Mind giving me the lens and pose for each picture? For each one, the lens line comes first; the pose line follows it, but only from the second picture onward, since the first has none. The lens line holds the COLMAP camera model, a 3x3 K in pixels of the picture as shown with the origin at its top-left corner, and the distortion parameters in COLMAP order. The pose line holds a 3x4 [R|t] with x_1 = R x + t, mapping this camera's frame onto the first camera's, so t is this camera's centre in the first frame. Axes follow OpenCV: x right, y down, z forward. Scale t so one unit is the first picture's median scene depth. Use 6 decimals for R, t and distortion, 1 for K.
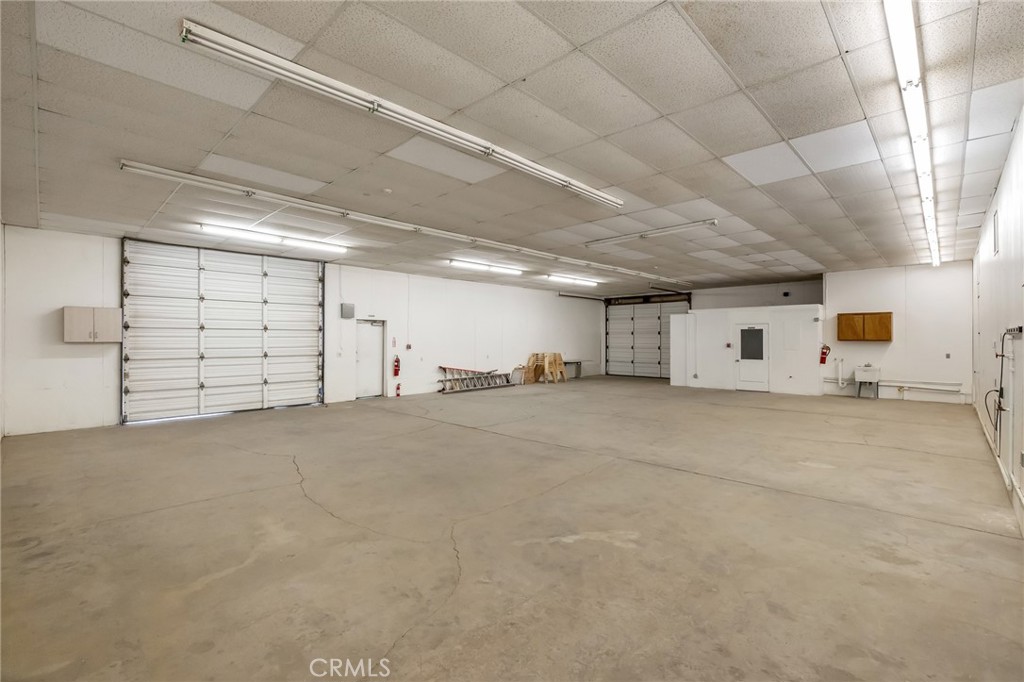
lens RADIAL K [[451.5, 0, 509.3], [0, 451.5, 339.3], [0, 0, 1]] dist [-0.005772, -0.000897]
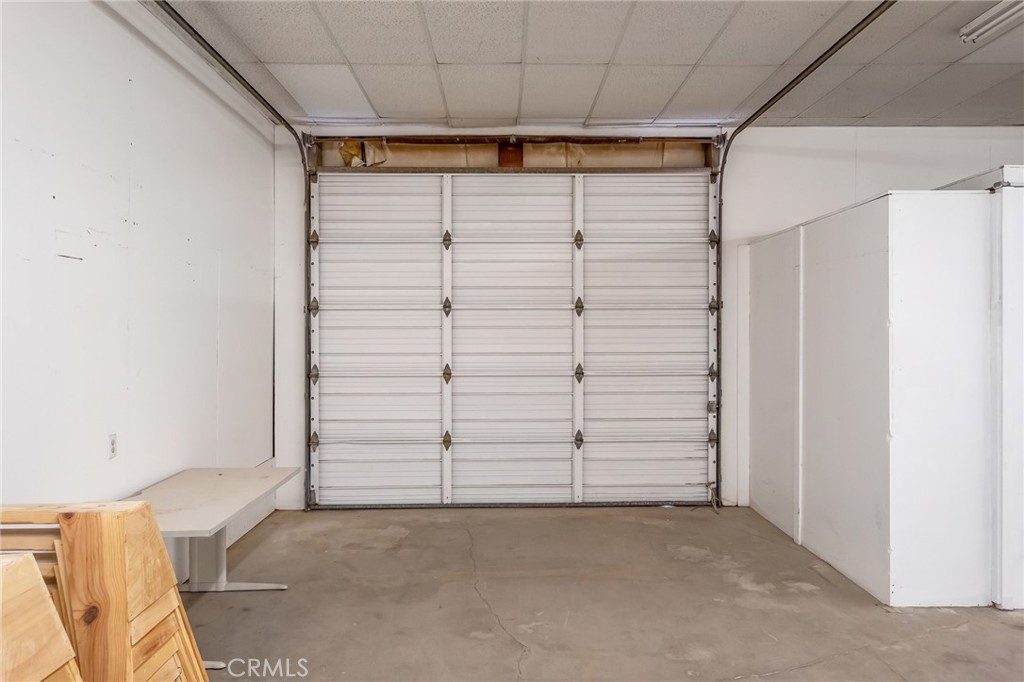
lens RADIAL K [[700.9, 0, 508.2], [0, 700.9, 336.5], [0, 0, 1]] dist [-0.004531, 0.009525]
pose [[0.705419, -0.007771, 0.708748, 0.085221], [0.003600, 0.999966, 0.007381, -0.002588], [-0.708781, -0.002655, 0.705423, 1.107840]]
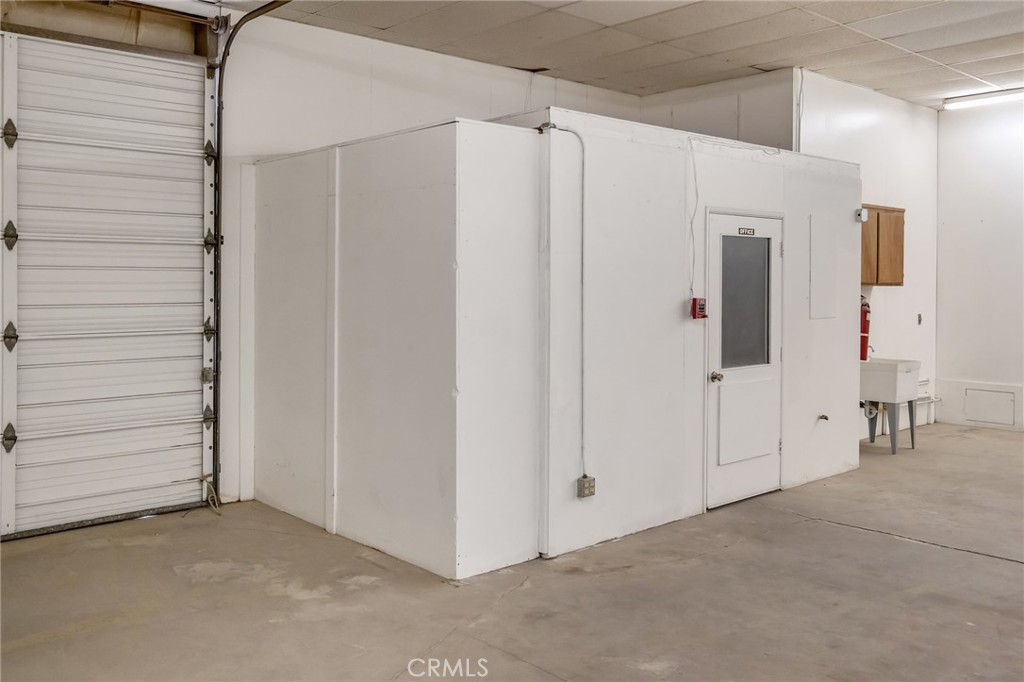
lens RADIAL K [[901.8, 0, 510.9], [0, 901.8, 290.3], [0, 0, 1]] dist [0.009573, -0.001508]
pose [[0.062655, -0.010633, 0.997979, 0.067102], [-0.002299, 0.999939, 0.010798, 0.000589], [-0.998033, -0.002971, 0.062627, 1.164152]]
